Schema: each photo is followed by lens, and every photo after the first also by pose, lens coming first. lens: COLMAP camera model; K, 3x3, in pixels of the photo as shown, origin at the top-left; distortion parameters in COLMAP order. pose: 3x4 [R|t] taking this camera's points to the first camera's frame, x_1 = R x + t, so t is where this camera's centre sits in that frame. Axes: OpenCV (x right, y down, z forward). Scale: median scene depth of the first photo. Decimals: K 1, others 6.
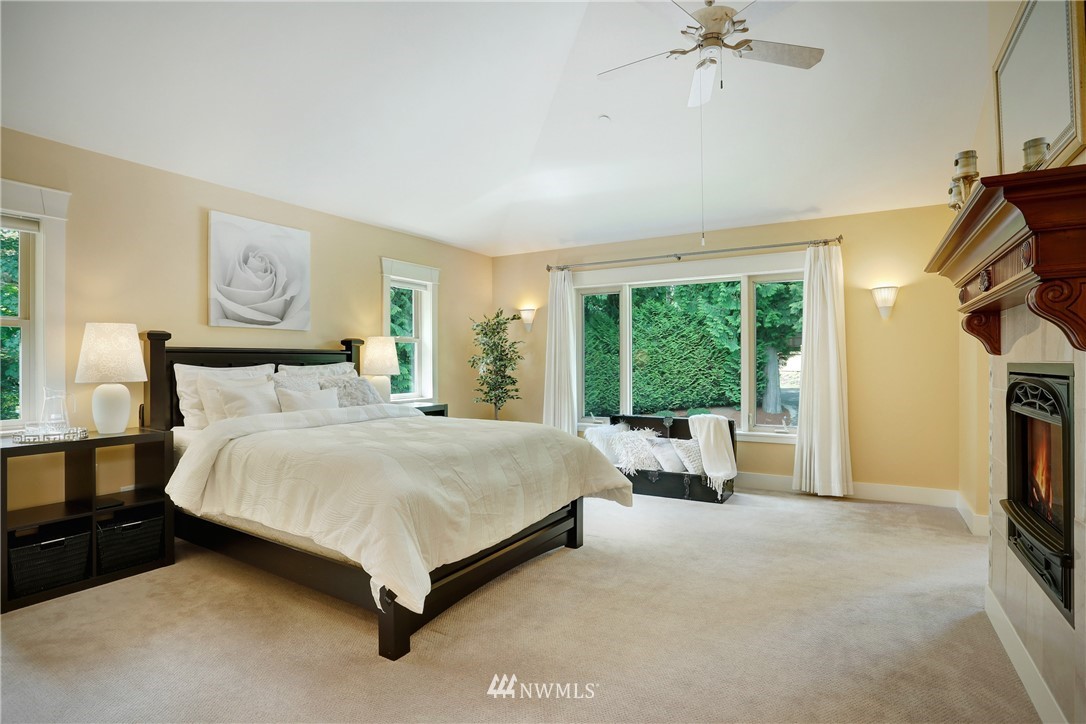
lens RADIAL K [[541.6, 0, 539.1], [0, 541.6, 356.9], [0, 0, 1]] dist [-0.020492, -0.000196]
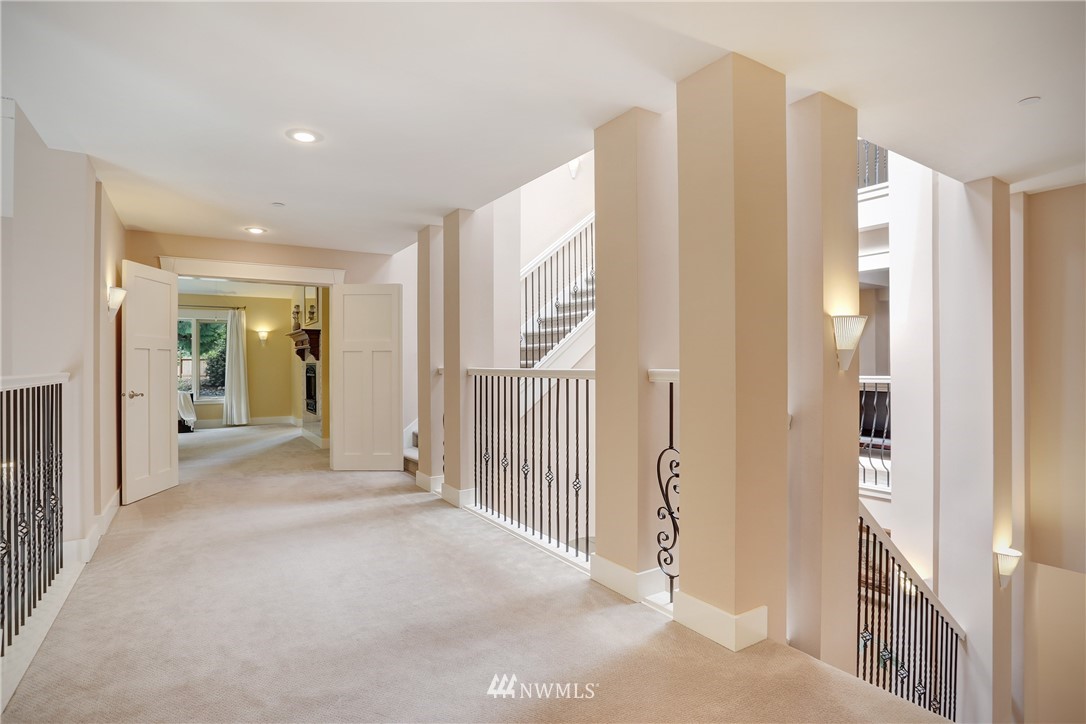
lens RADIAL K [[541.6, 0, 540.6], [0, 541.6, 365.7], [0, 0, 1]] dist [-0.020492, -0.000196]
pose [[0.442213, 0.001800, 0.896908, -0.863174], [-0.004830, 0.999988, 0.000375, 0.008990], [-0.896897, -0.004498, 0.442217, -1.036662]]
